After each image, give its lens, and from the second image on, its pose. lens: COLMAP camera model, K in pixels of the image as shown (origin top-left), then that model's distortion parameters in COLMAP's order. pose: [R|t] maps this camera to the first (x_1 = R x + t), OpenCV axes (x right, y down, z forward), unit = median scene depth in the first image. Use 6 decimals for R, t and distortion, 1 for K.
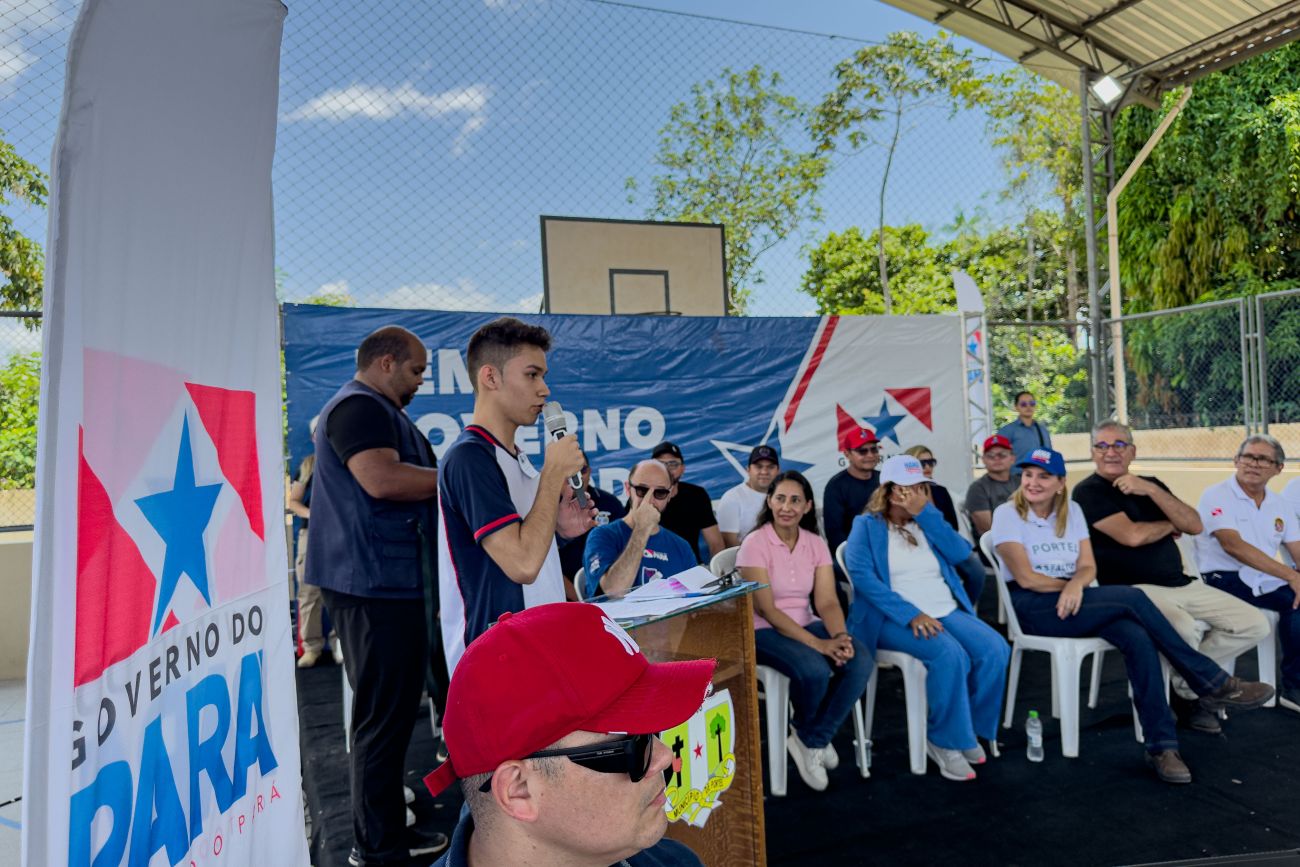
lens RADIAL K [[906.9, 0, 650.0], [0, 906.9, 433.5], [0, 0, 1]] dist [0.010271, 0.002021]
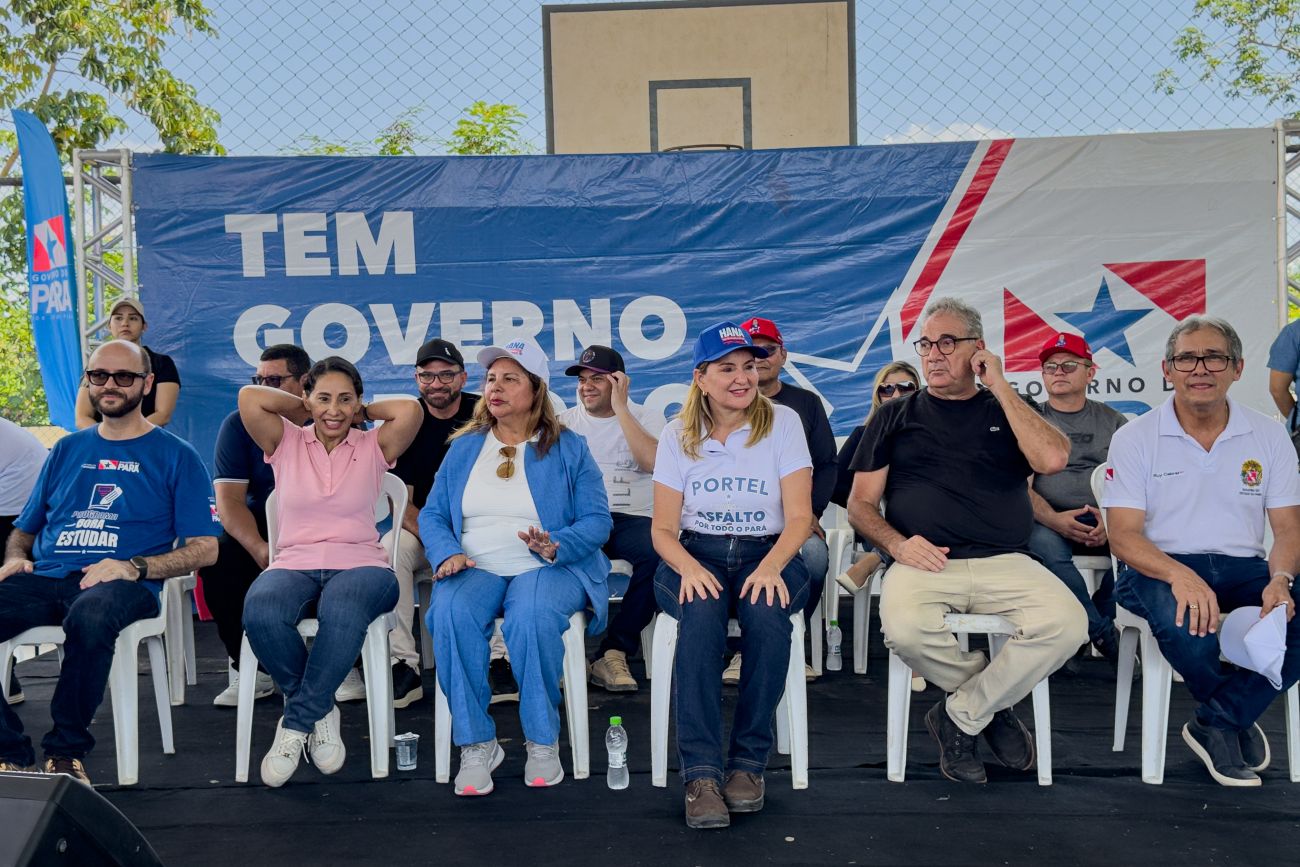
lens RADIAL K [[1564.5, 0, 689.6], [0, 1564.5, 437.6], [0, 0, 1]] dist [0.097967, -0.318355]
pose [[0.916388, 0.030182, -0.399152, 0.463317], [-0.013741, 0.998938, 0.043987, 0.022710], [0.400055, -0.034824, 0.915829, -0.018365]]
